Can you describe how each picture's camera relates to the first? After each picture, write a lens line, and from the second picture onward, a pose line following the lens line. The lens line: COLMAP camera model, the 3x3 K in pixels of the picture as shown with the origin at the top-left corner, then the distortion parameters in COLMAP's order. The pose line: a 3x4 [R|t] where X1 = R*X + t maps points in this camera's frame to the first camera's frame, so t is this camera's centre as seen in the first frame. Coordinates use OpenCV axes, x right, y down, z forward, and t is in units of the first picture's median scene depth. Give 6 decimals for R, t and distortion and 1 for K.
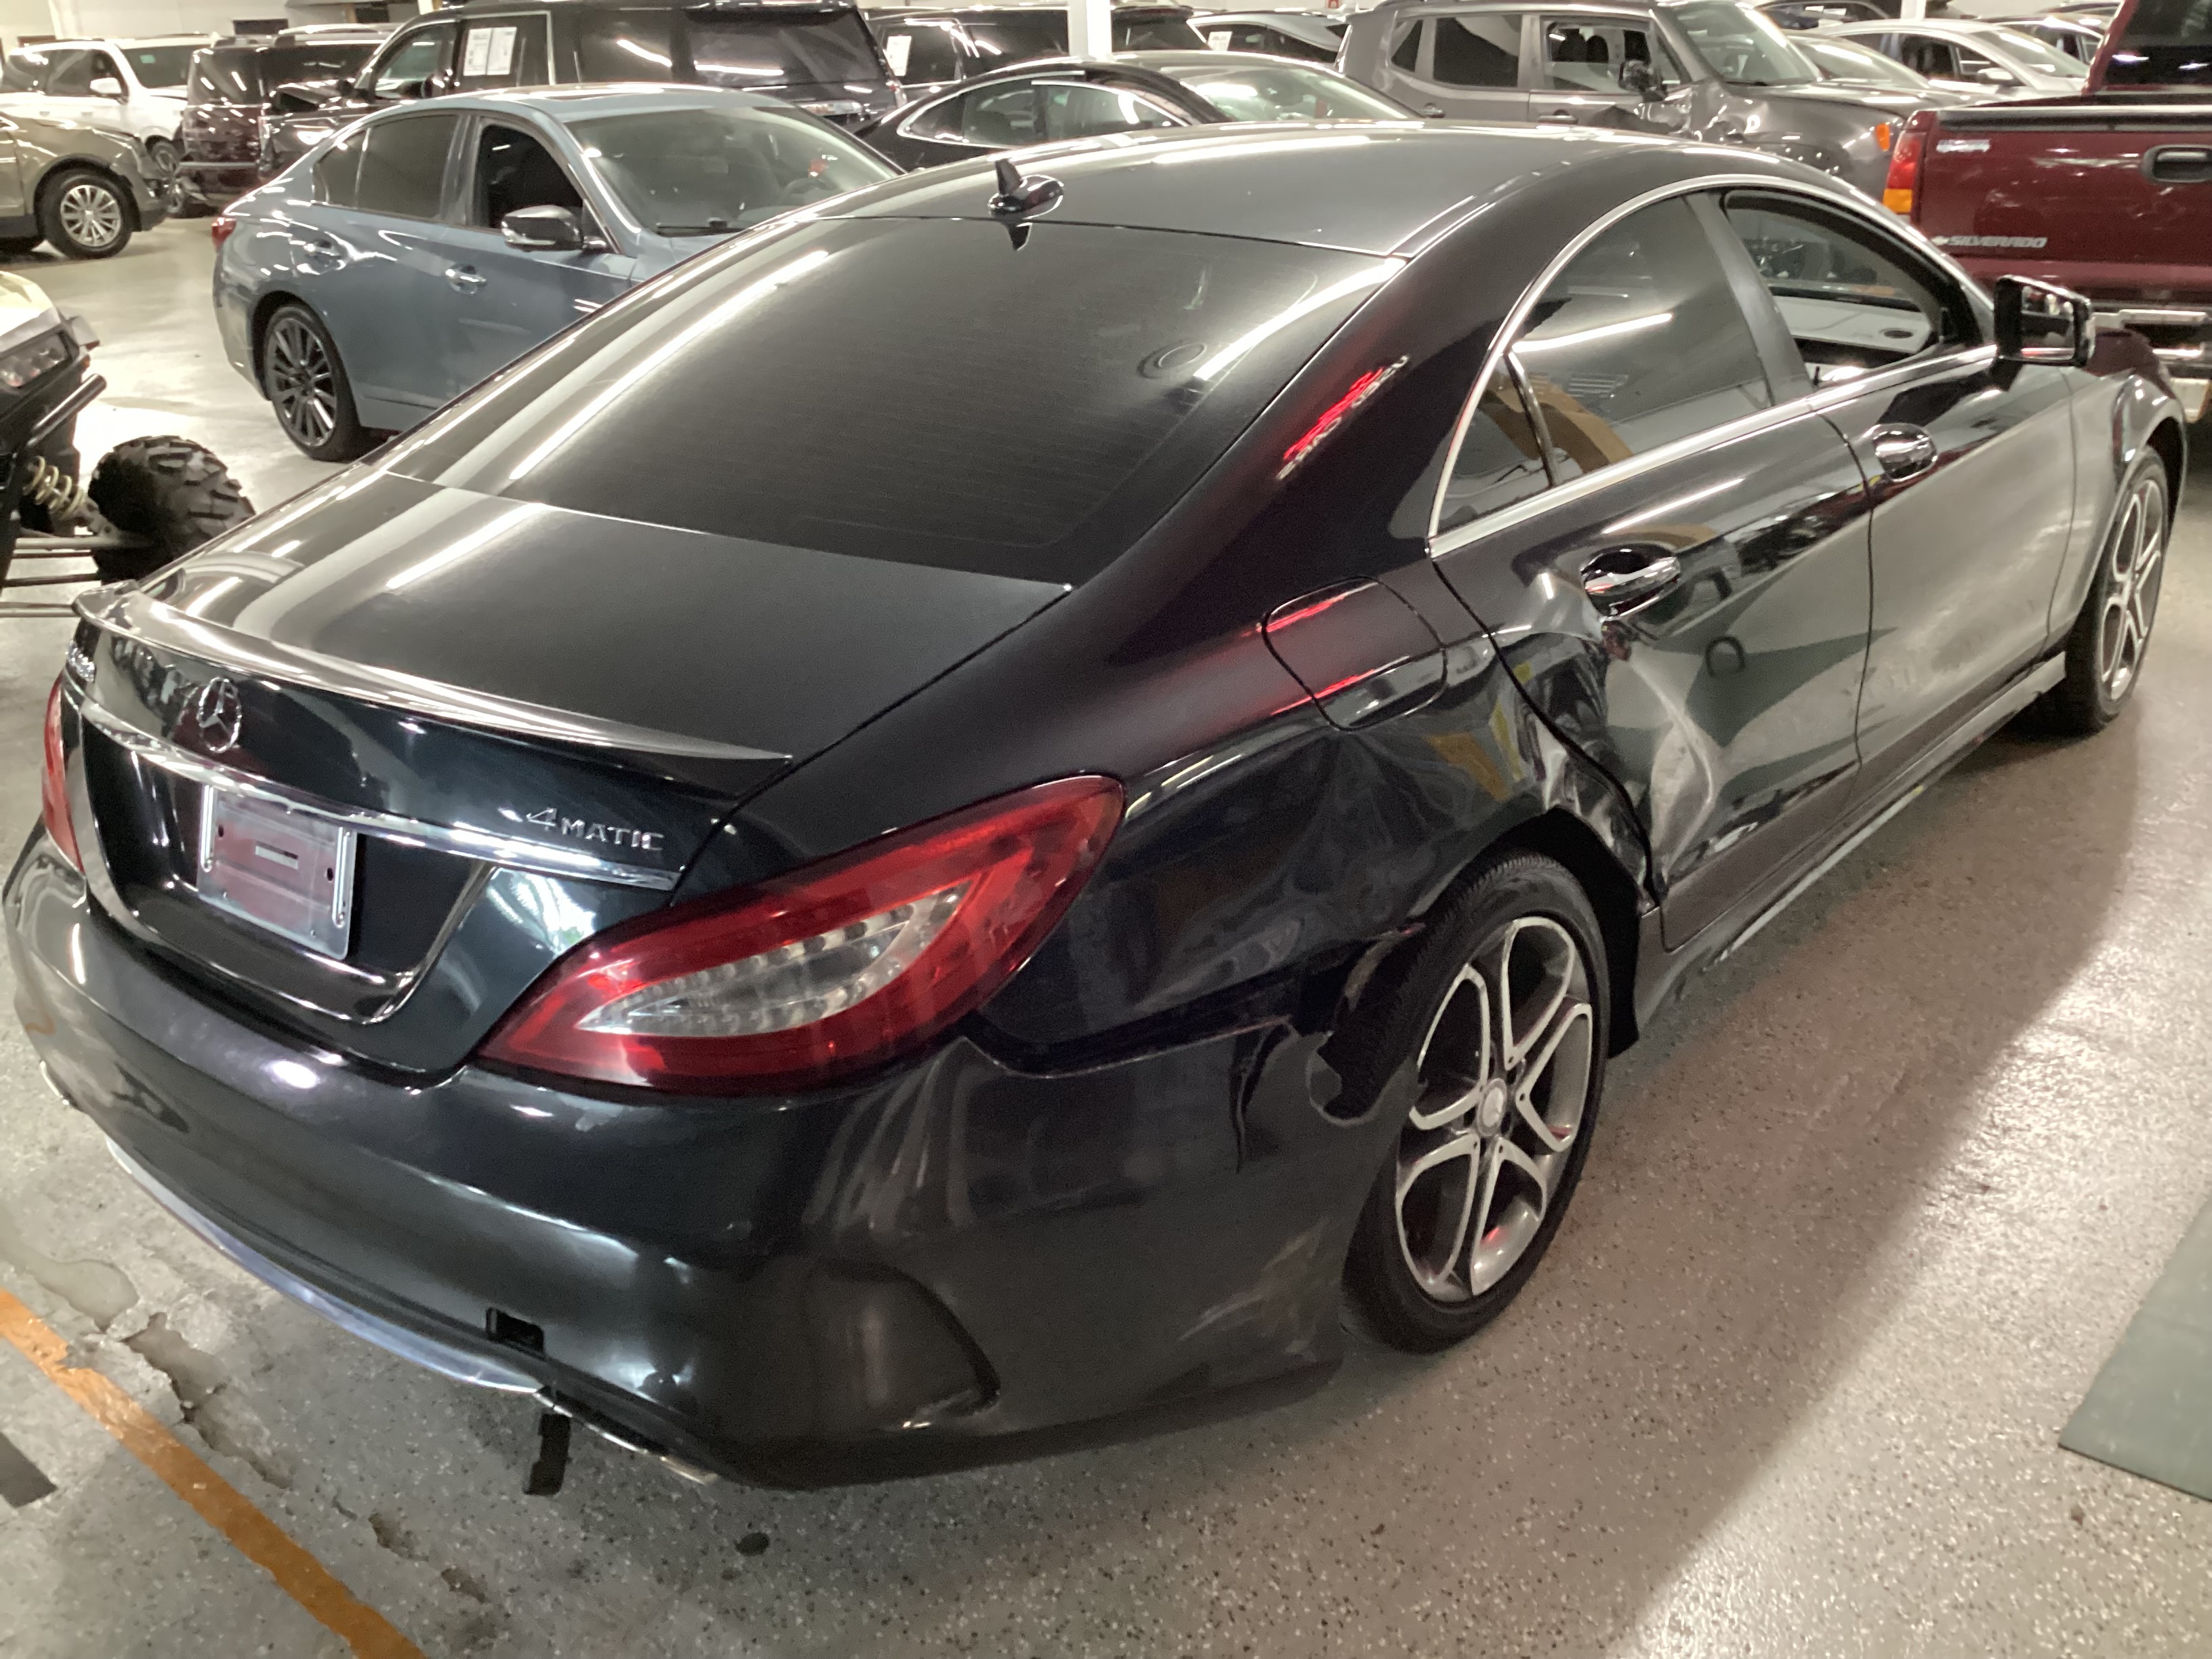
lens RADIAL K [[1985.9, 0, 1093.5], [0, 1985.9, 832.0], [0, 0, 1]] dist [0.044972, -0.080043]
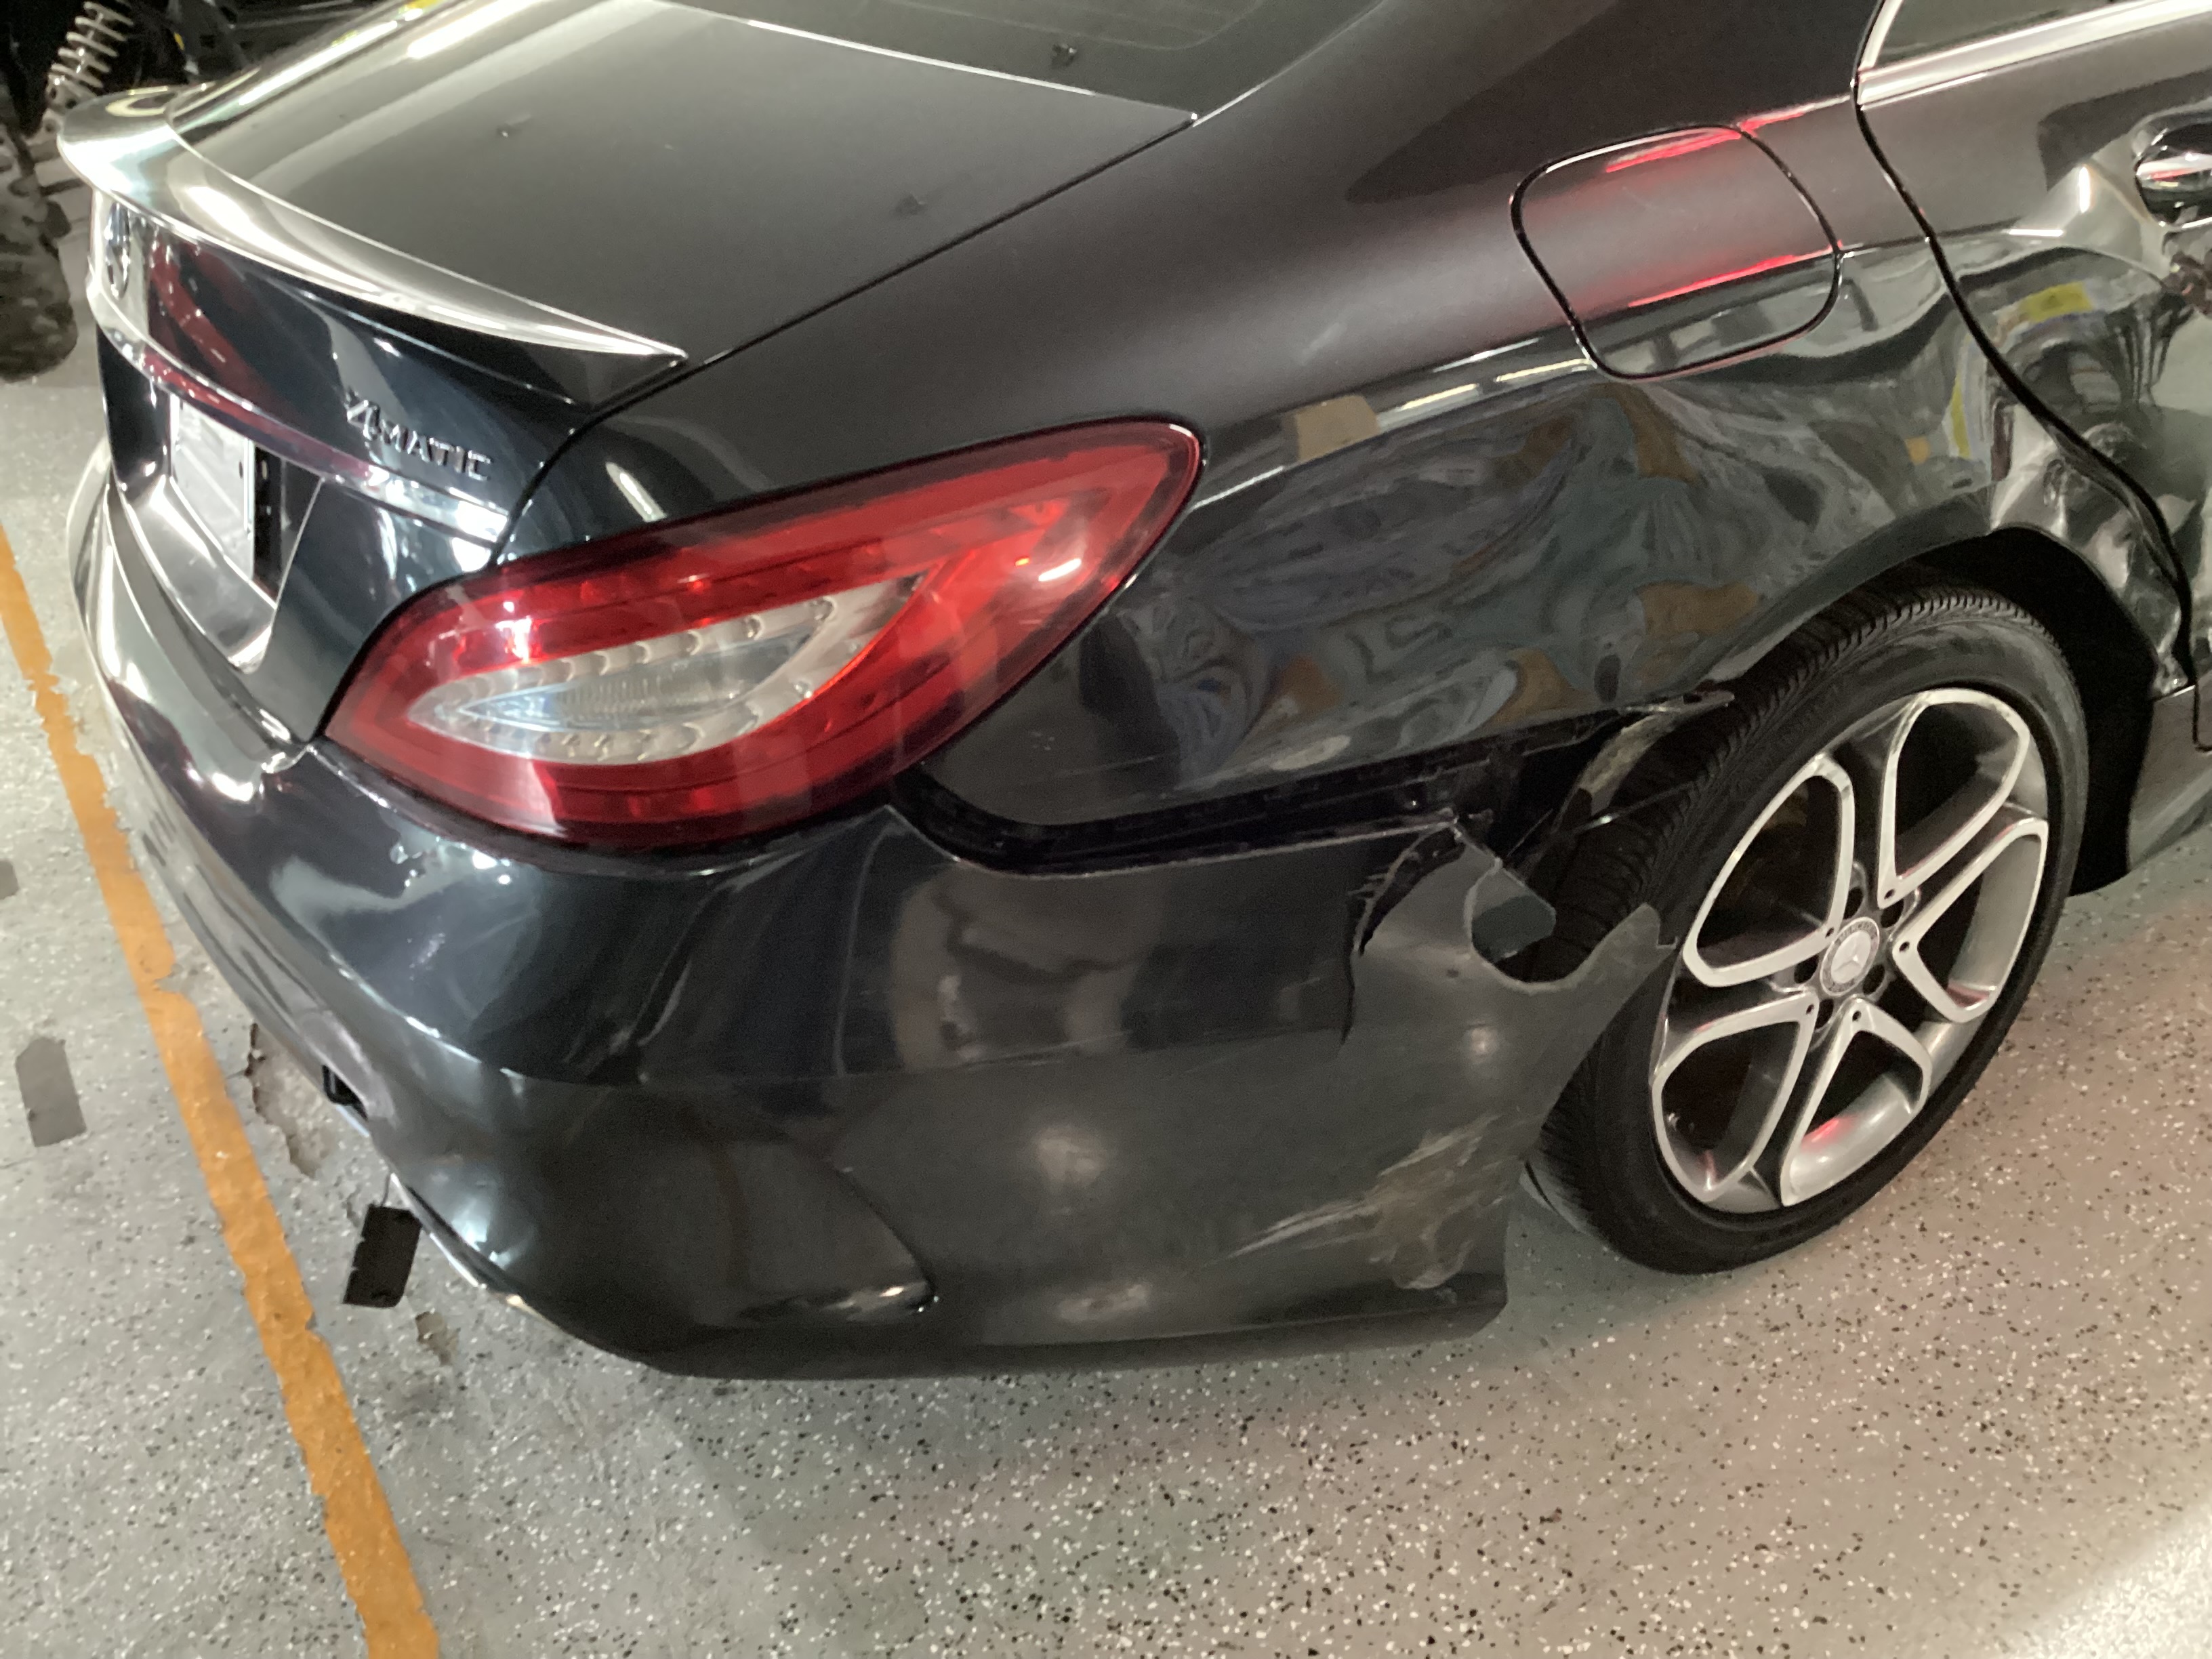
lens RADIAL K [[1985.9, 0, 1114.3], [0, 1985.9, 838.4], [0, 0, 1]] dist [0.044972, -0.080043]
pose [[0.956235, 0.136384, -0.258869, 0.134190], [-0.084735, 0.975891, 0.201139, -0.018959], [0.280060, -0.170401, 0.944738, 0.293724]]
